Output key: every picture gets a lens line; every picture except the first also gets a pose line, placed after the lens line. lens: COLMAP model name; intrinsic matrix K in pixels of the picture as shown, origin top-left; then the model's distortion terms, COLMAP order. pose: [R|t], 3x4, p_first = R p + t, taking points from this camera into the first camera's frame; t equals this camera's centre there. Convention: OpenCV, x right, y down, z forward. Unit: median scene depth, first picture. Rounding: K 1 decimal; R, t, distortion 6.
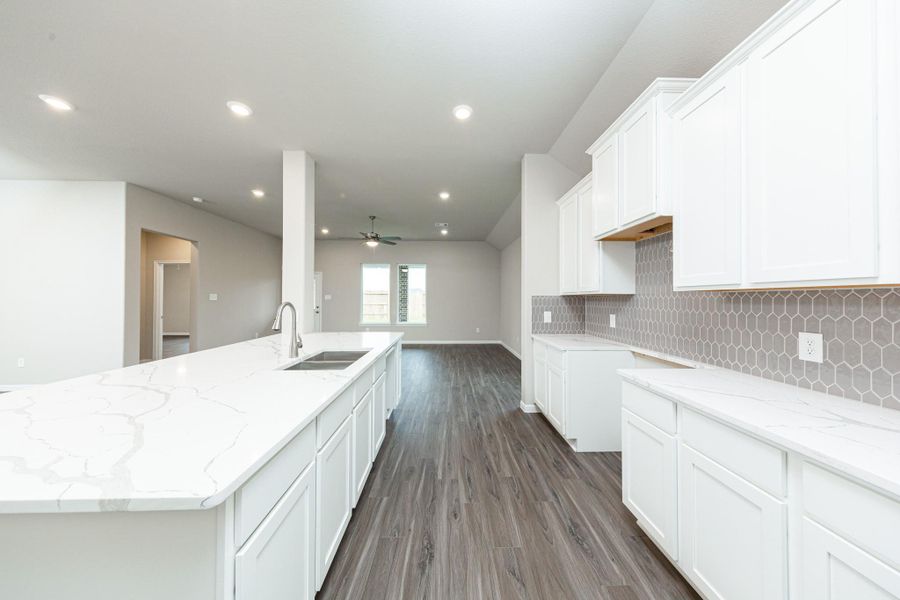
lens RADIAL K [[287.1, 0, 452.5], [0, 287.1, 296.2], [0, 0, 1]] dist [0.001647, 0.000303]
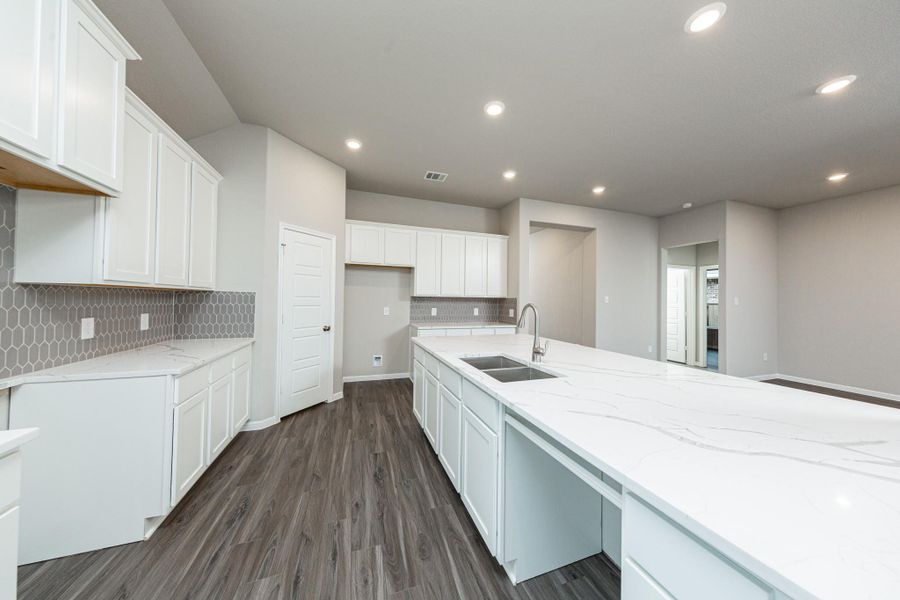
lens RADIAL K [[287.1, 0, 452.5], [0, 287.1, 296.2], [0, 0, 1]] dist [0.001647, 0.000303]
pose [[-0.952748, -0.019467, -0.303138, 0.010238], [-0.014205, 0.999708, -0.019553, 0.020404], [0.303430, -0.014323, -0.952746, 2.089581]]
